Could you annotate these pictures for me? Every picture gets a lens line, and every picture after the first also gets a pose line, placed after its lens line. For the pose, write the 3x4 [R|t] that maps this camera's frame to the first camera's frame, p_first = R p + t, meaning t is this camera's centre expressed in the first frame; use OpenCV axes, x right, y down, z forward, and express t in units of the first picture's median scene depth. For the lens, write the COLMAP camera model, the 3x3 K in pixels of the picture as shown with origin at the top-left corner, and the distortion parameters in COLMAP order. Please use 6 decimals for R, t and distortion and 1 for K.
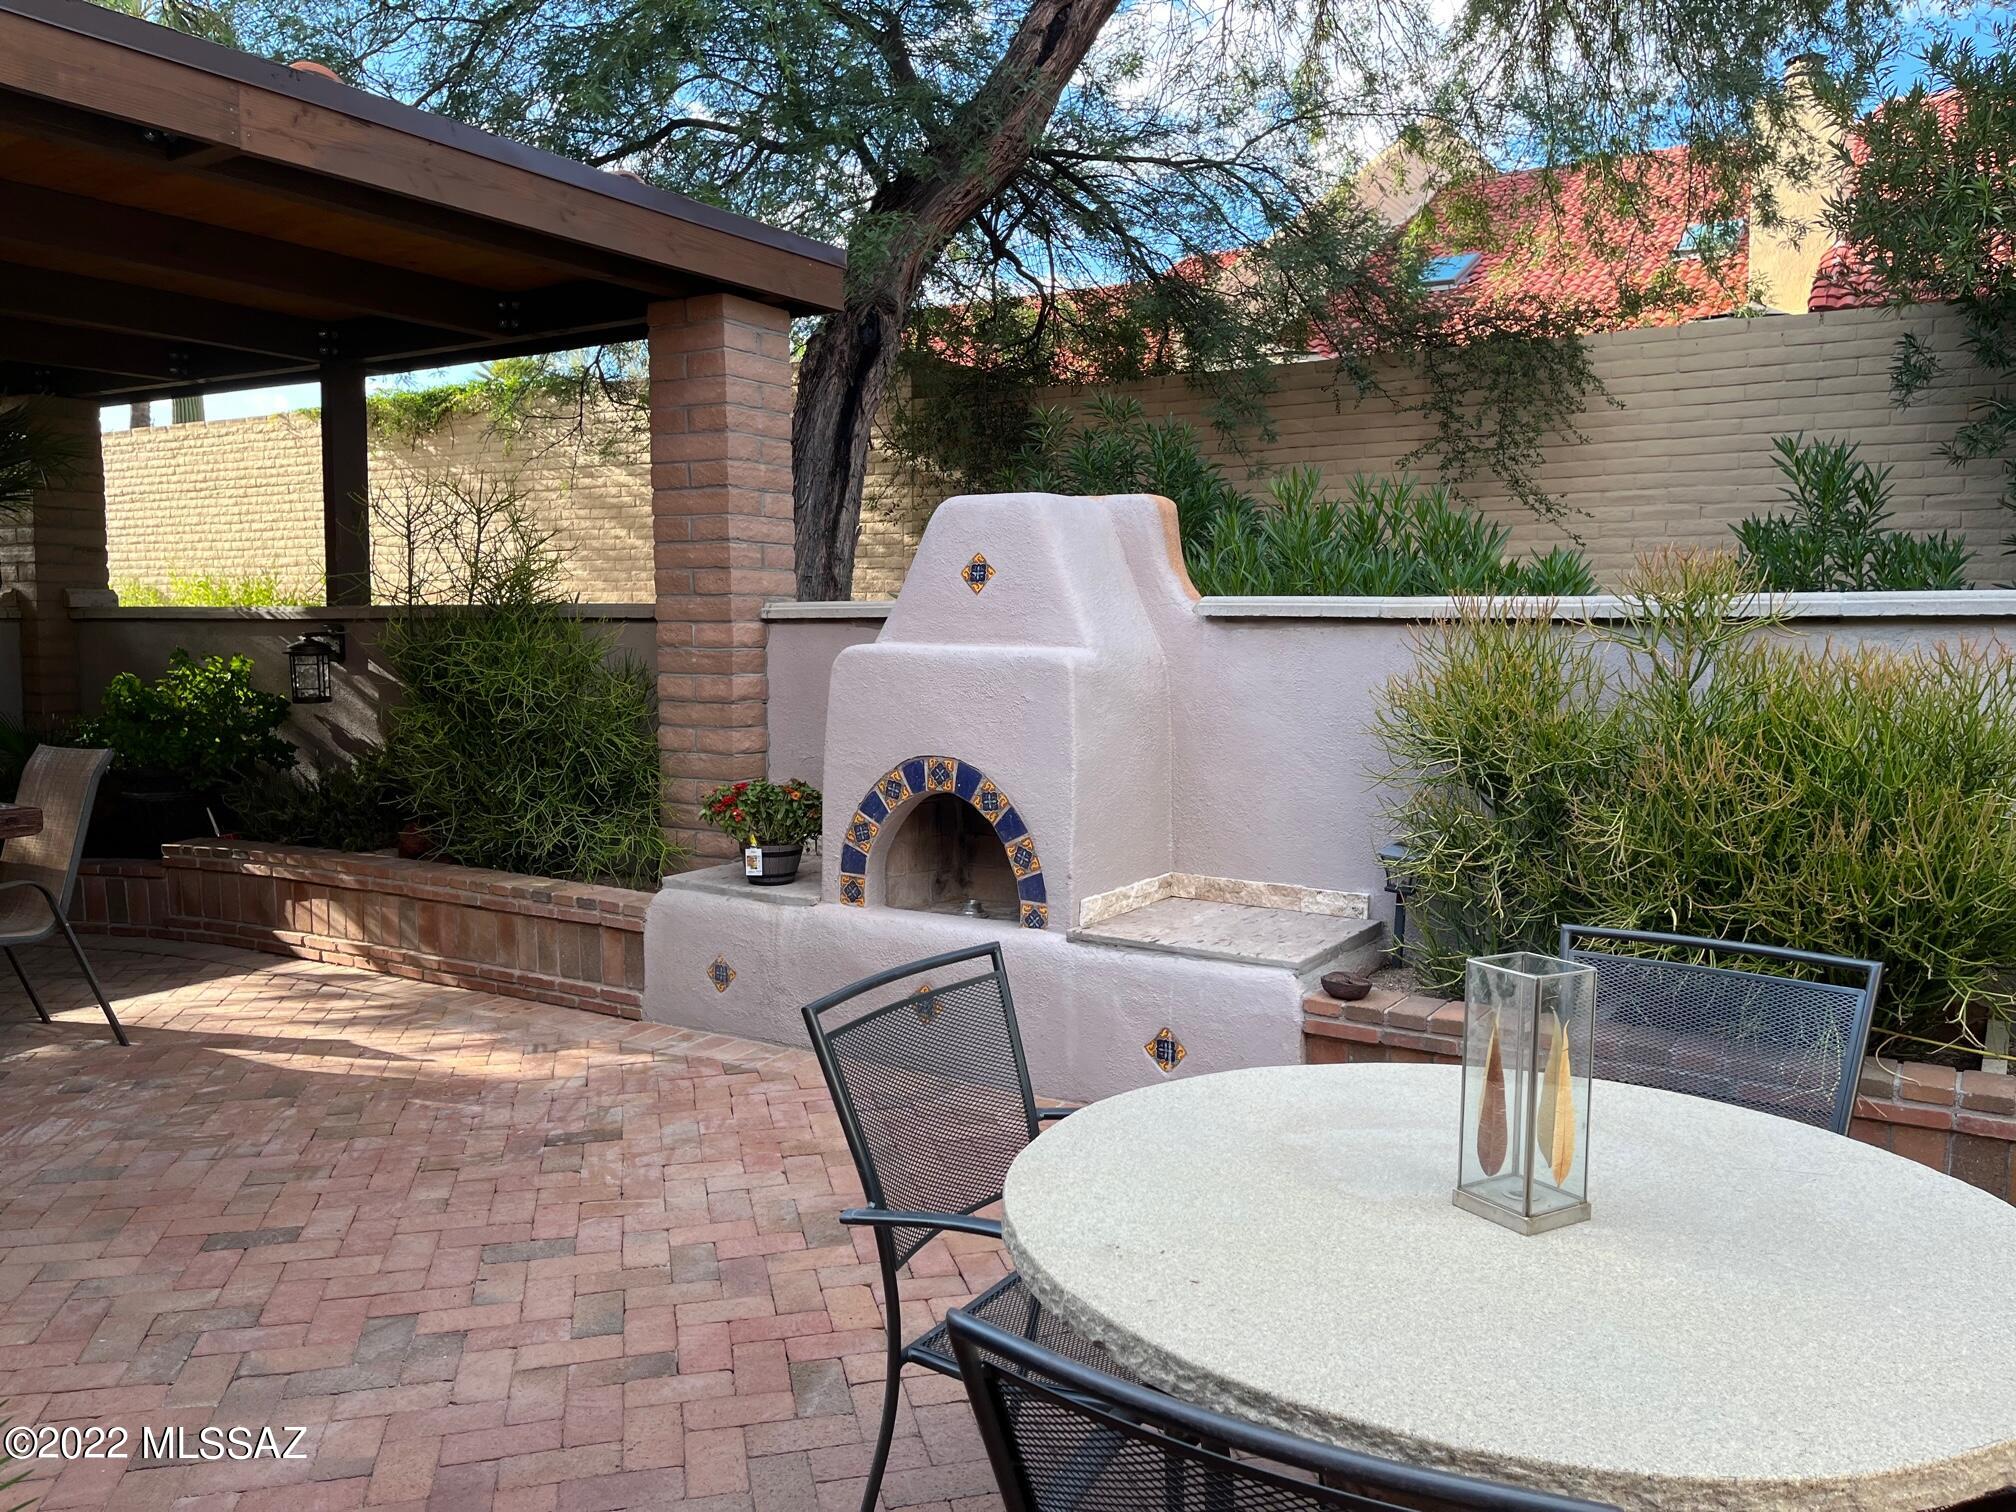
lens RADIAL K [[1528.1, 0, 1008.0], [0, 1528.1, 756.0], [0, 0, 1]] dist [0.043834, -0.043870]
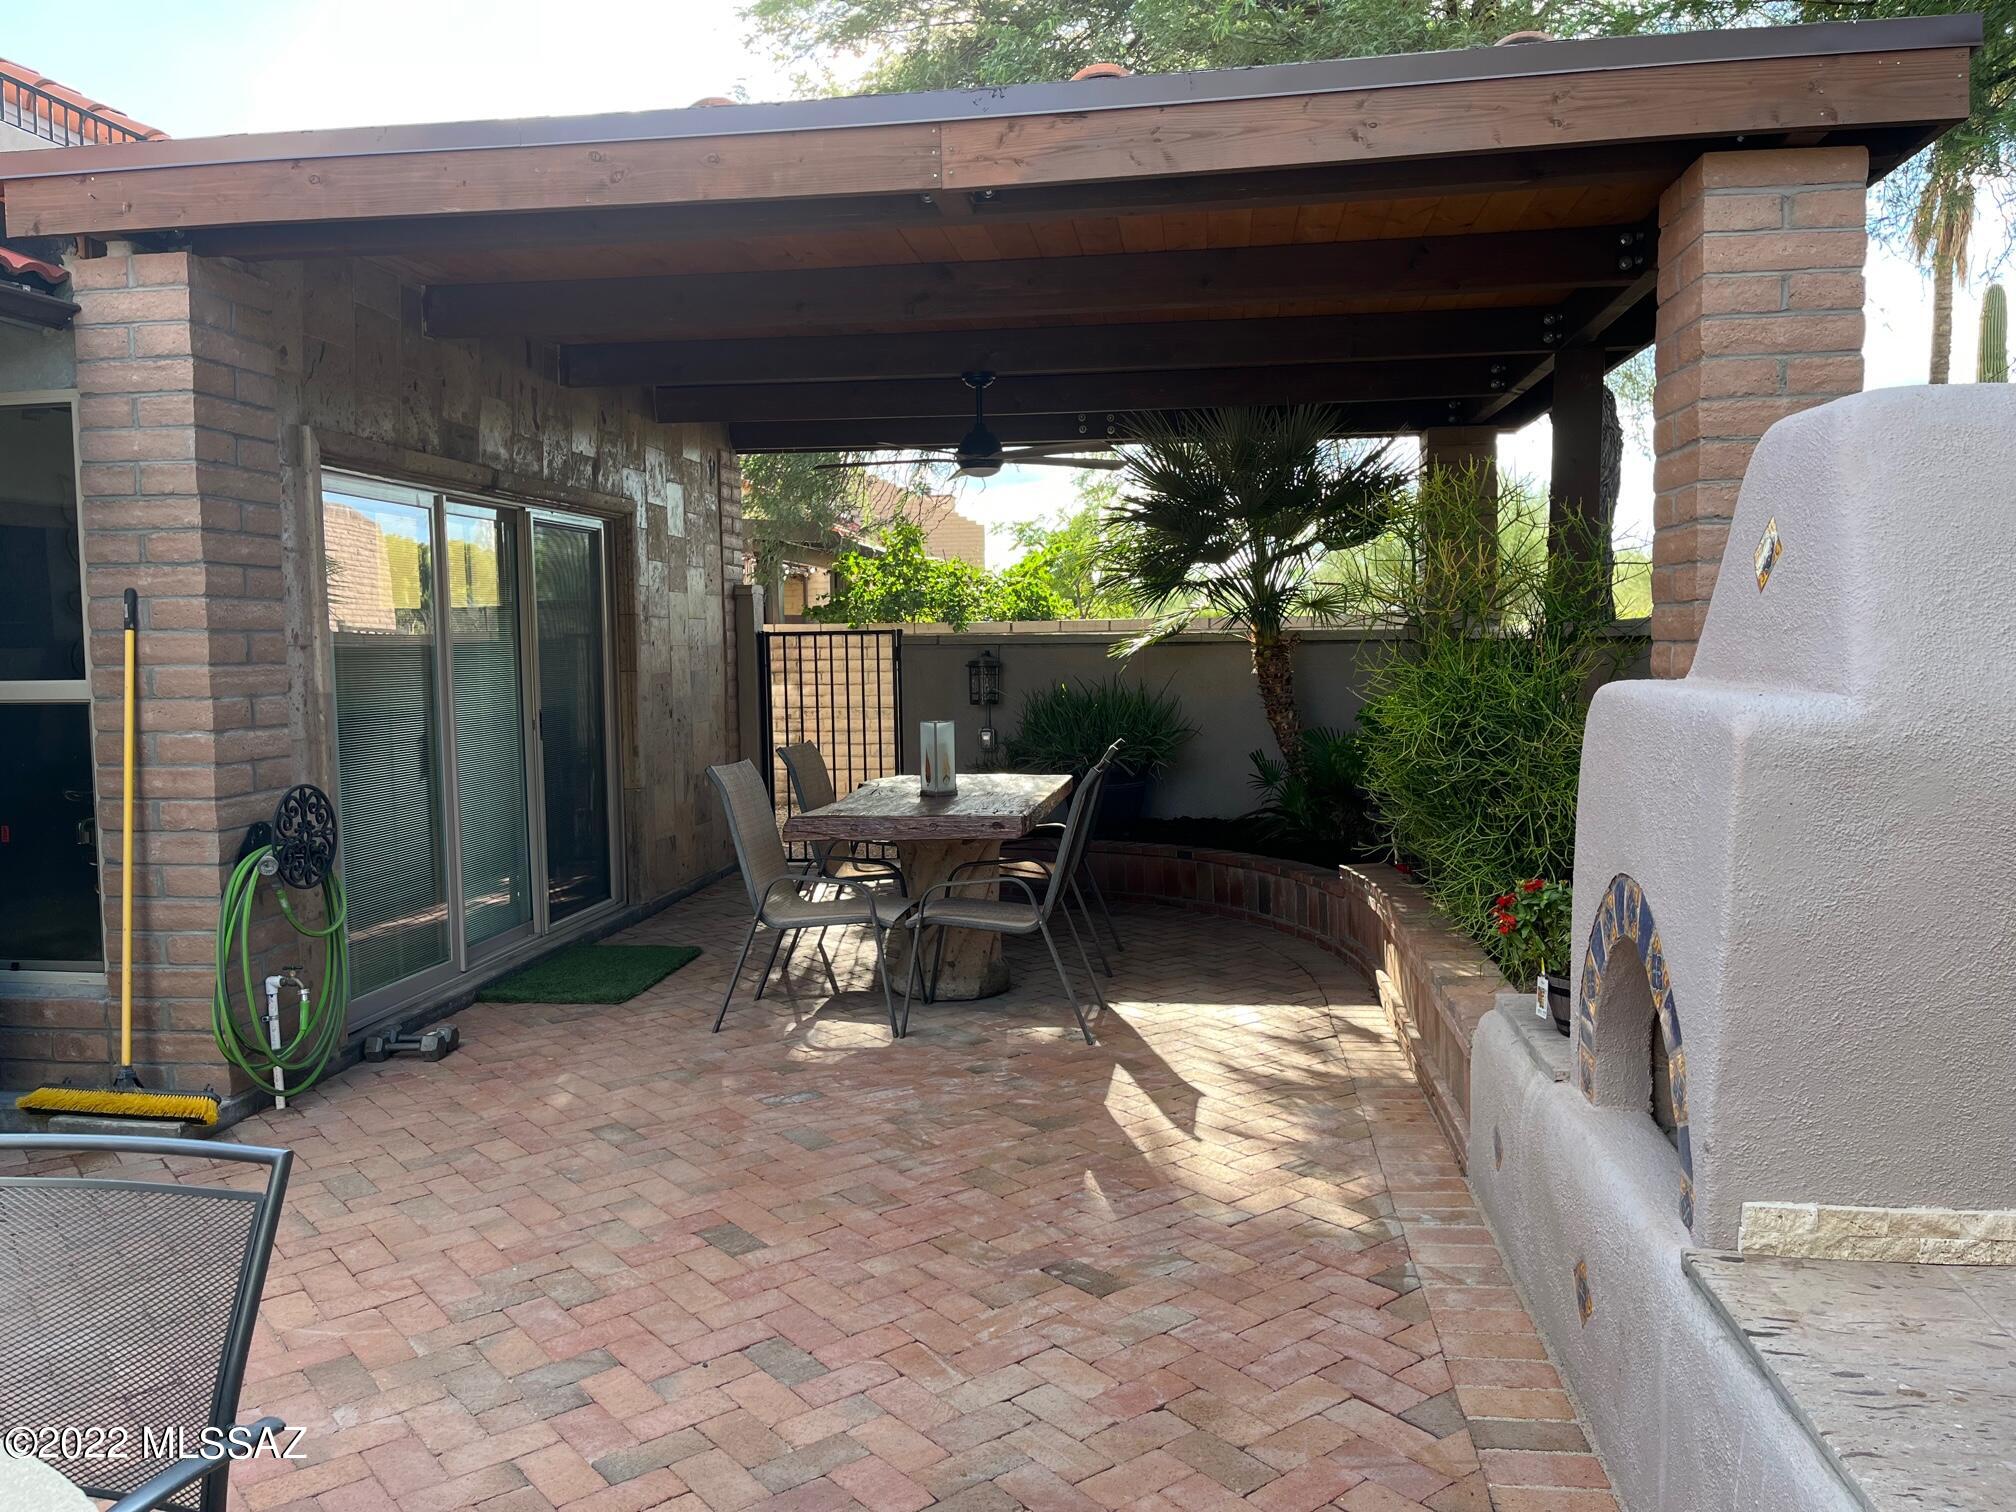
lens RADIAL K [[1528.1, 0, 1008.0], [0, 1528.1, 756.0], [0, 0, 1]] dist [0.043834, -0.043870]
pose [[0.390644, 0.060643, -0.918542, 0.413787], [-0.065424, 0.997133, 0.038007, -0.054660], [0.918214, 0.045247, 0.393491, 0.579185]]
